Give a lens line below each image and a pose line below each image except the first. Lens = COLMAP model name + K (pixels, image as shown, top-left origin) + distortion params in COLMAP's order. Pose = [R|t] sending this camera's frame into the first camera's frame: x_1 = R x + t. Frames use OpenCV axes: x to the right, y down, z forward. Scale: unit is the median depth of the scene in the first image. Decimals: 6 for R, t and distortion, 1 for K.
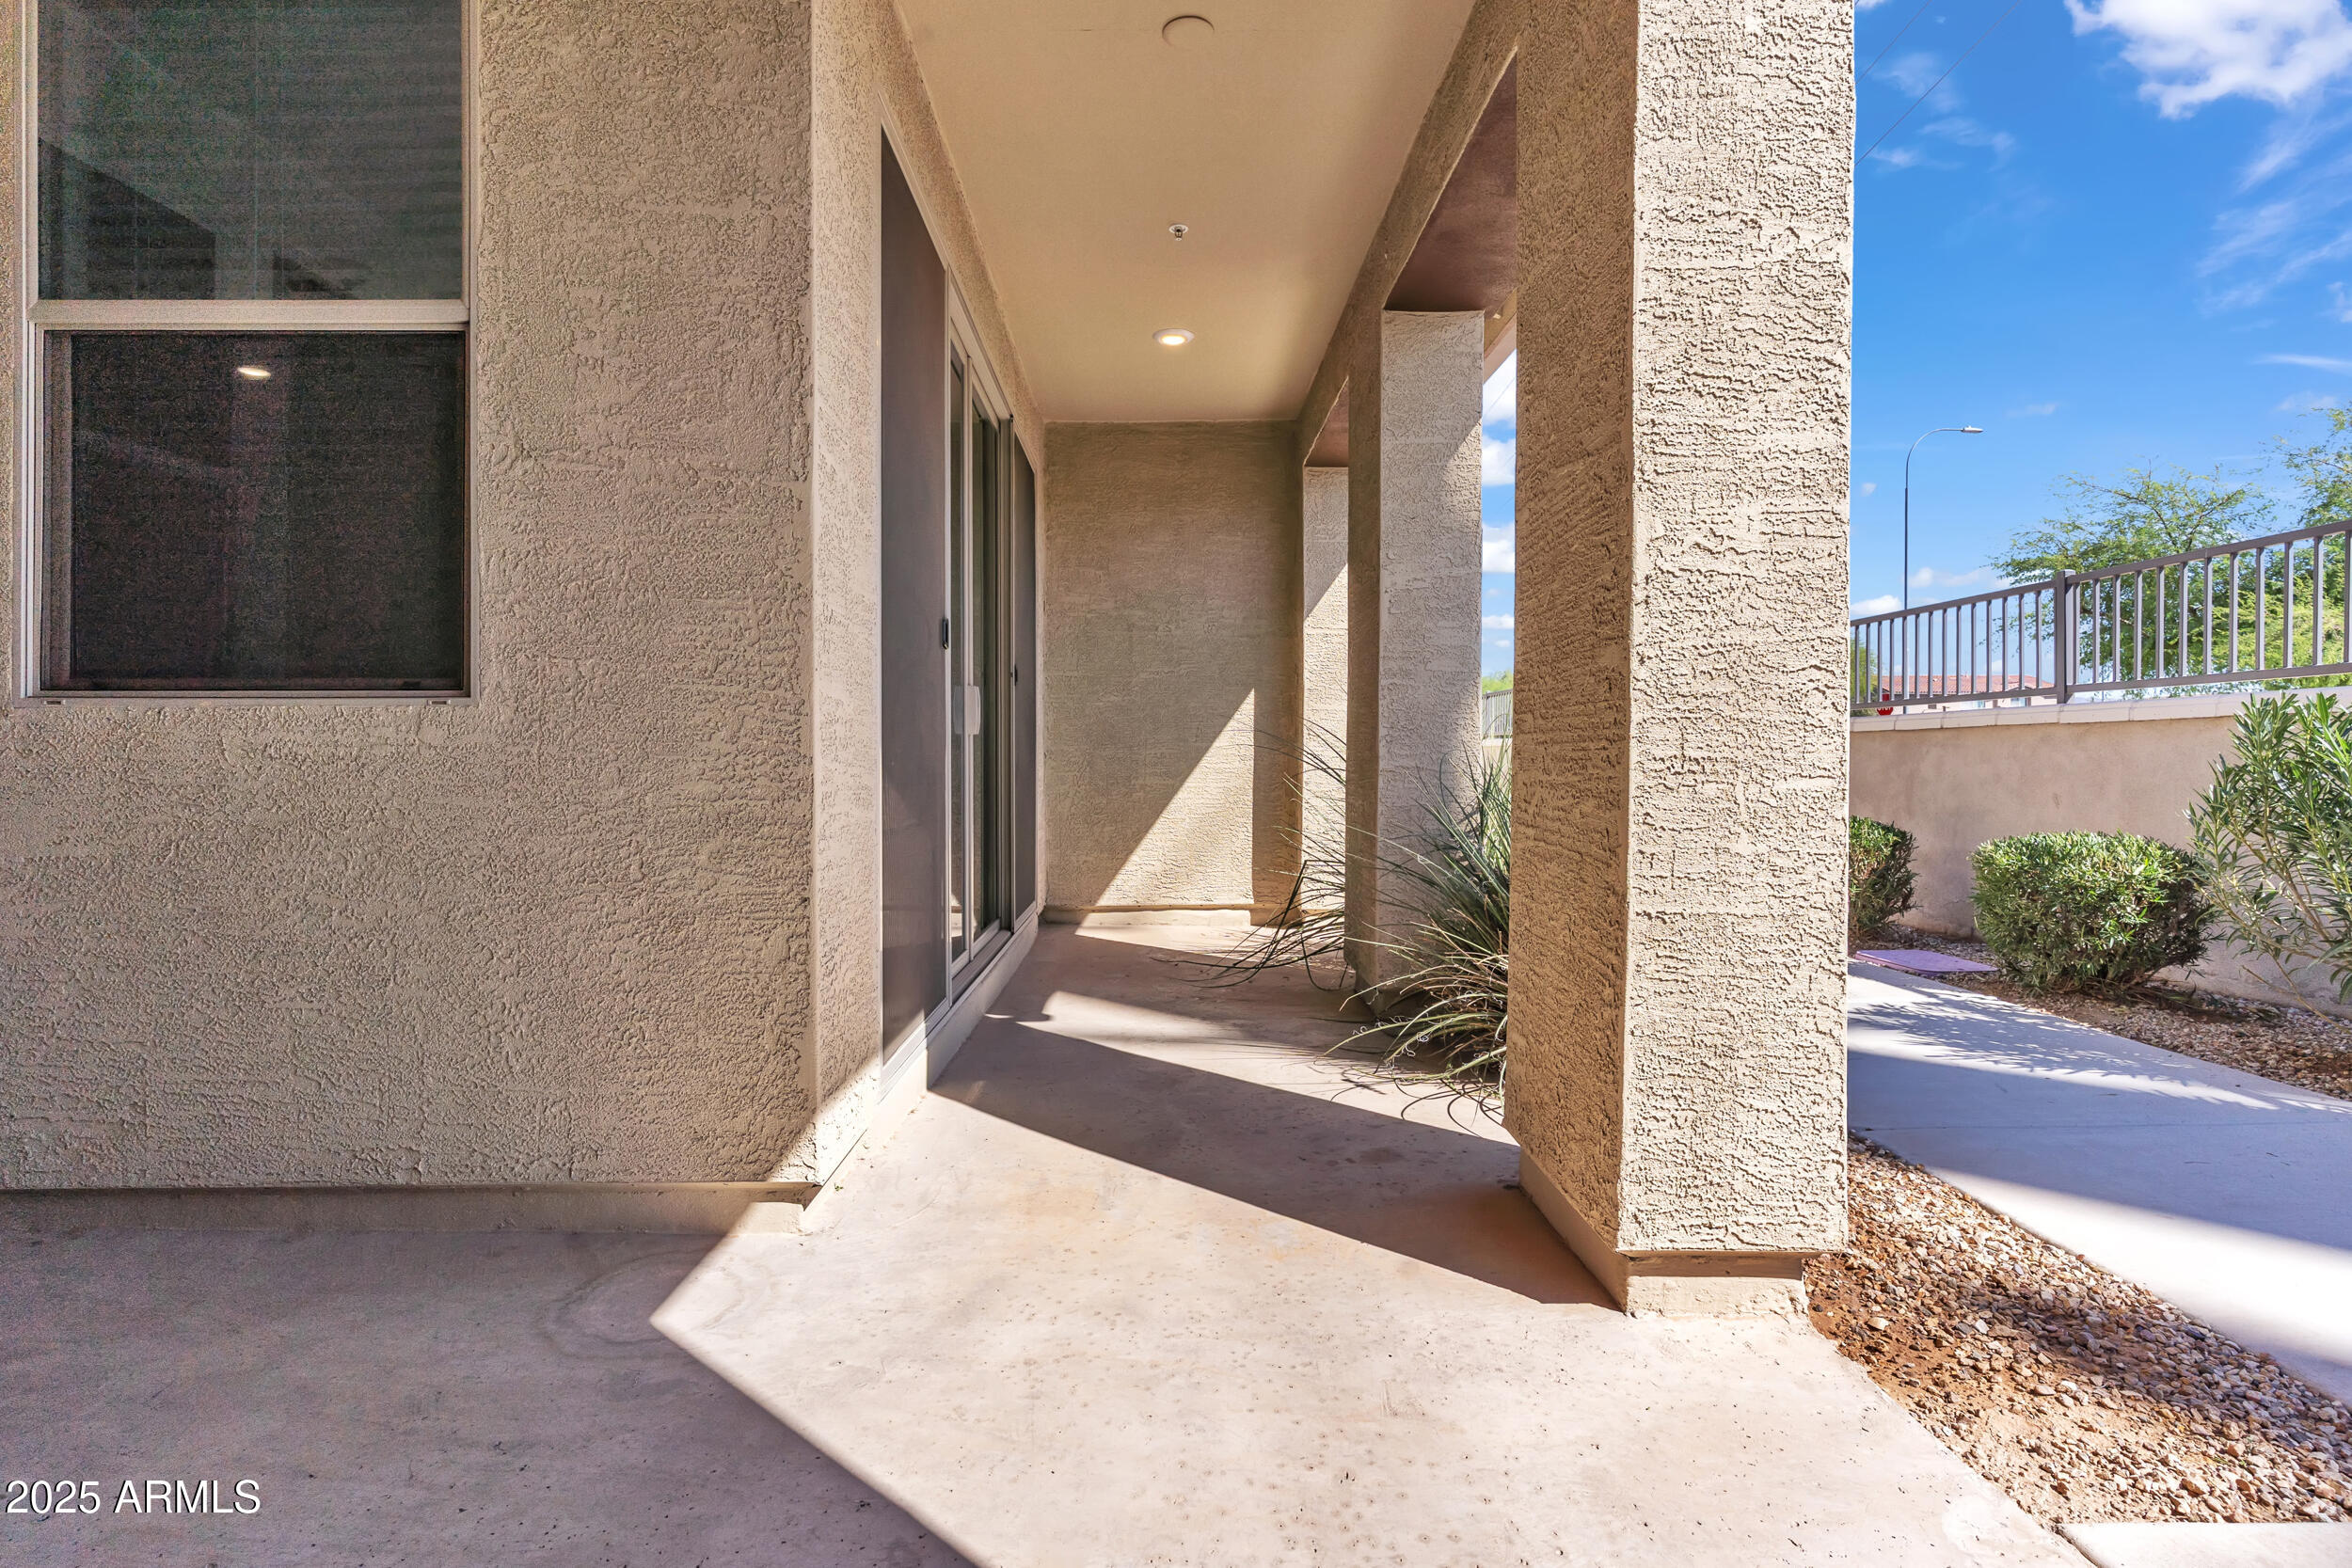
lens RADIAL K [[1158.5, 0, 1169.2], [0, 1158.5, 771.4], [0, 0, 1]] dist [0.004190, -0.000402]
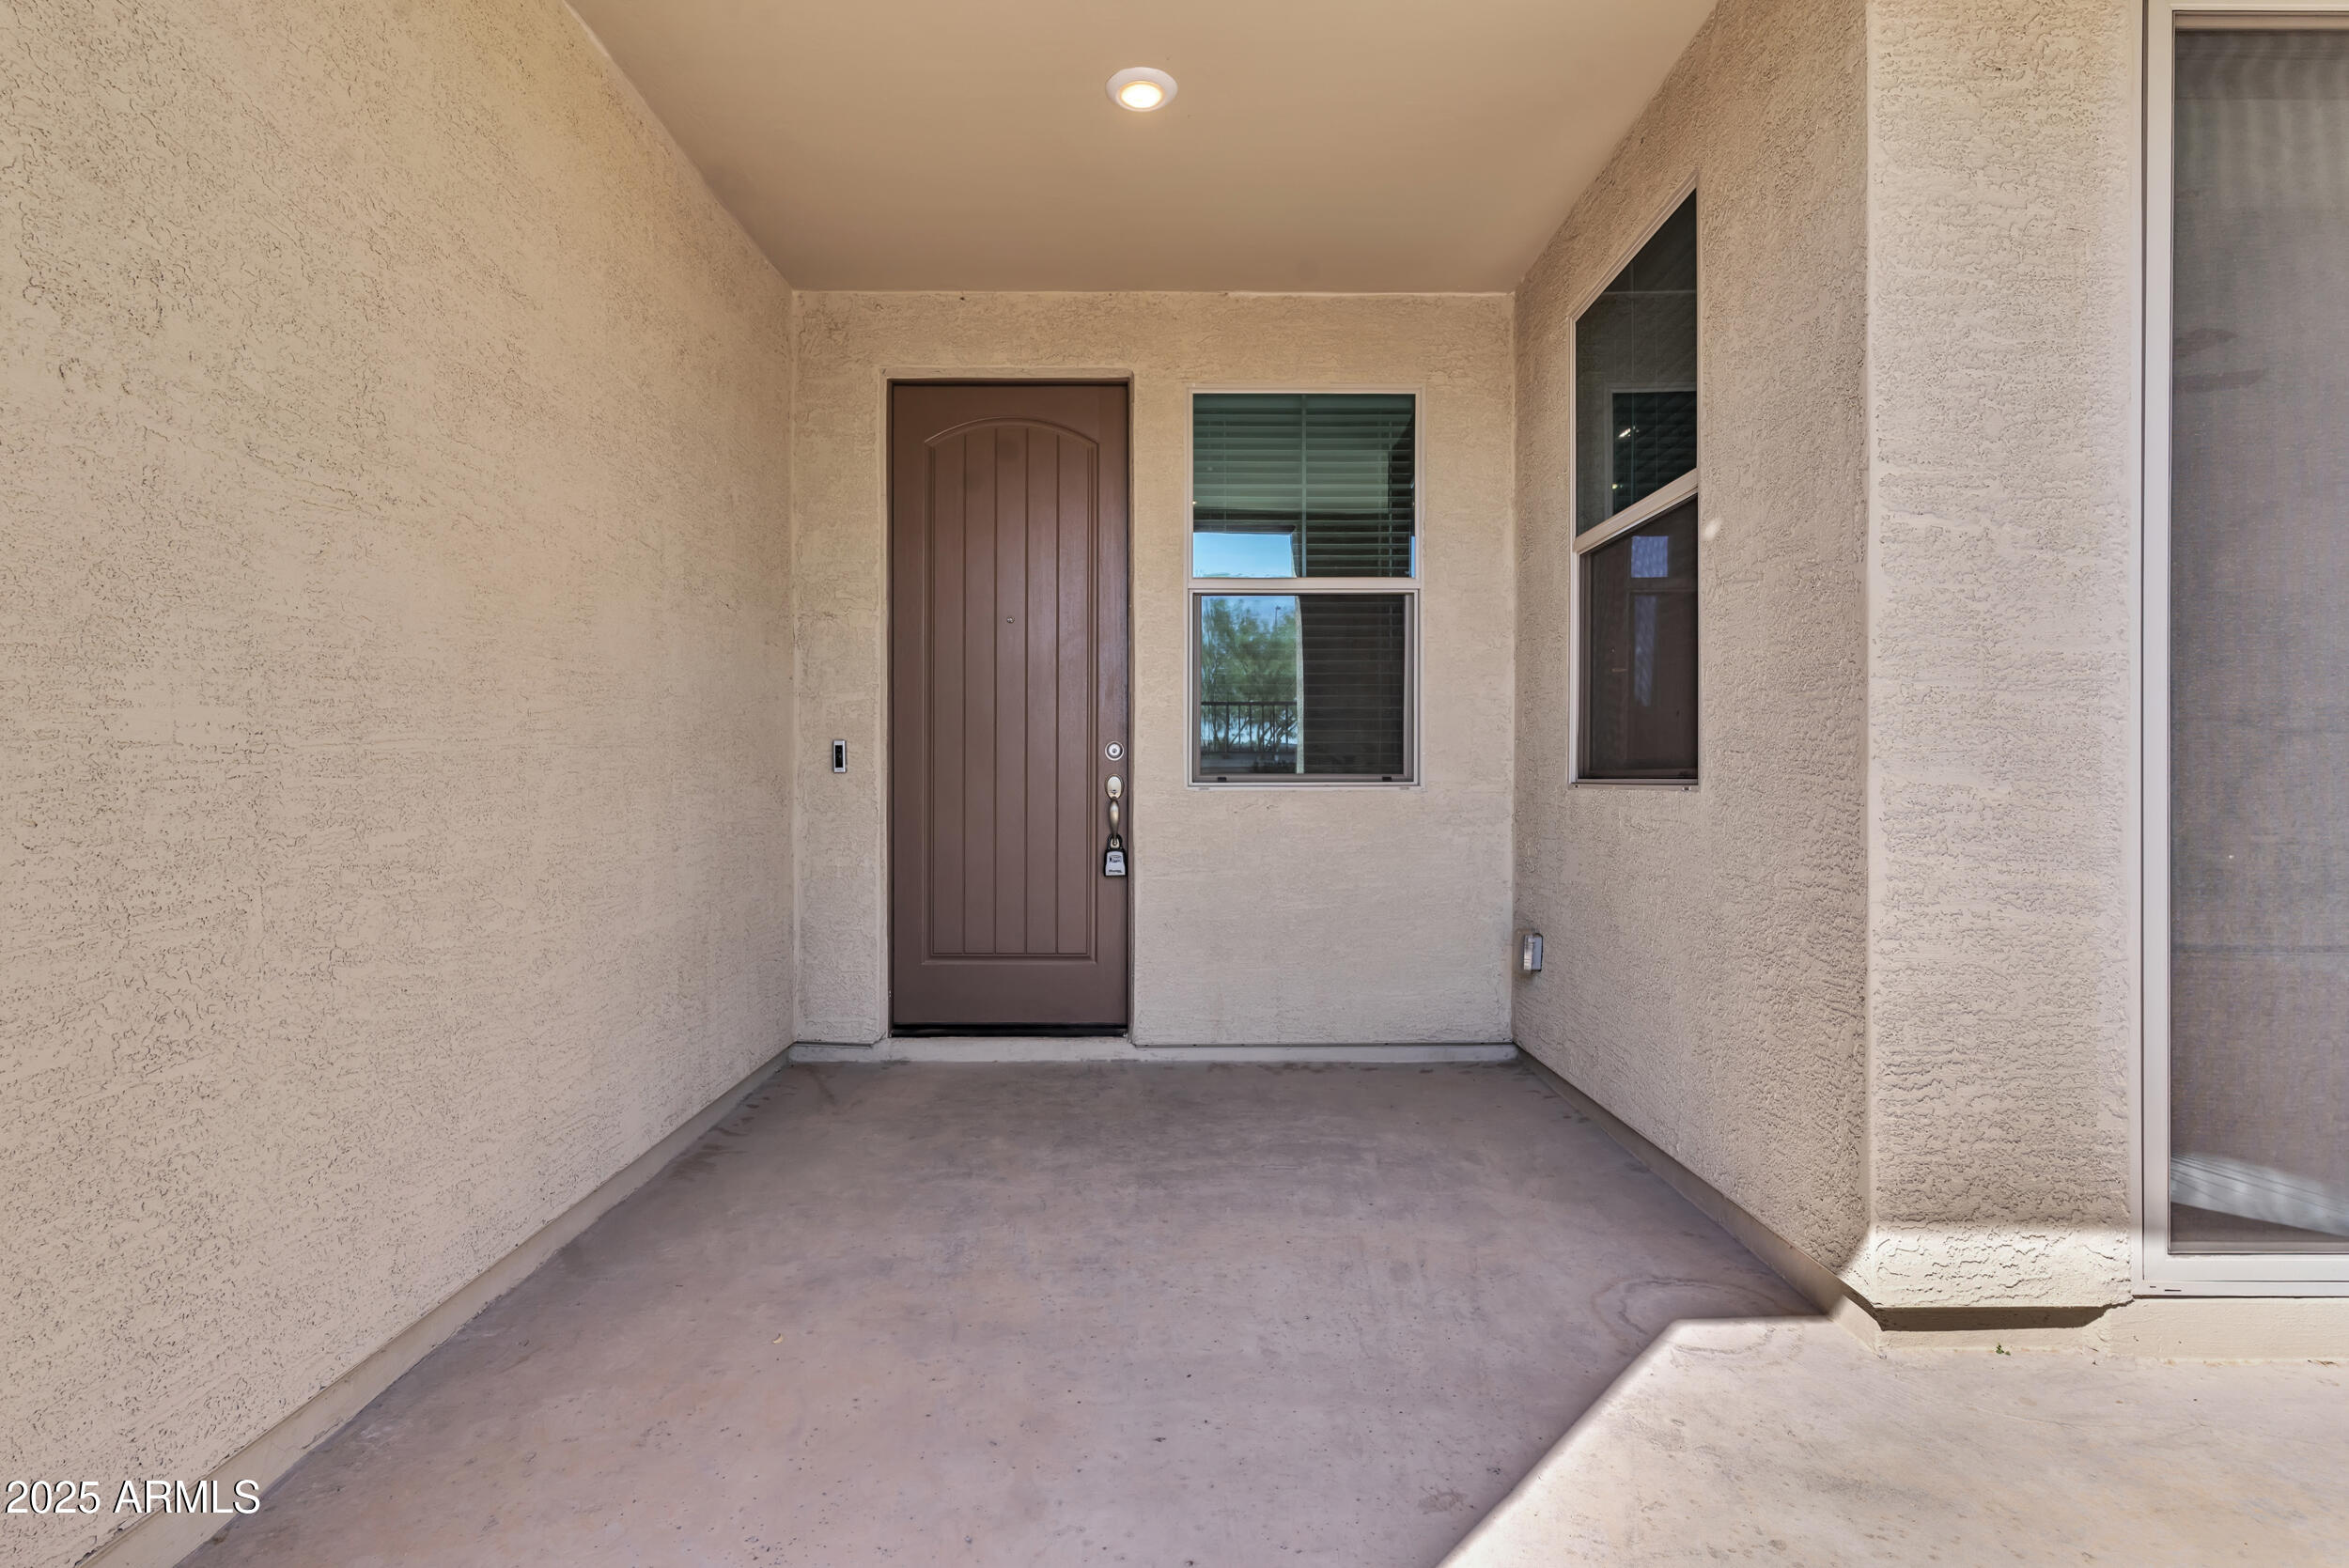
lens RADIAL K [[1157.1, 0, 1169.5], [0, 1157.1, 786.5], [0, 0, 1]] dist [0.004190, -0.000402]
pose [[-0.002016, 0.009778, -0.999950, 0.641615], [0.000435, 0.999952, 0.009777, -0.074355], [0.999998, -0.000415, -0.002020, 0.431746]]
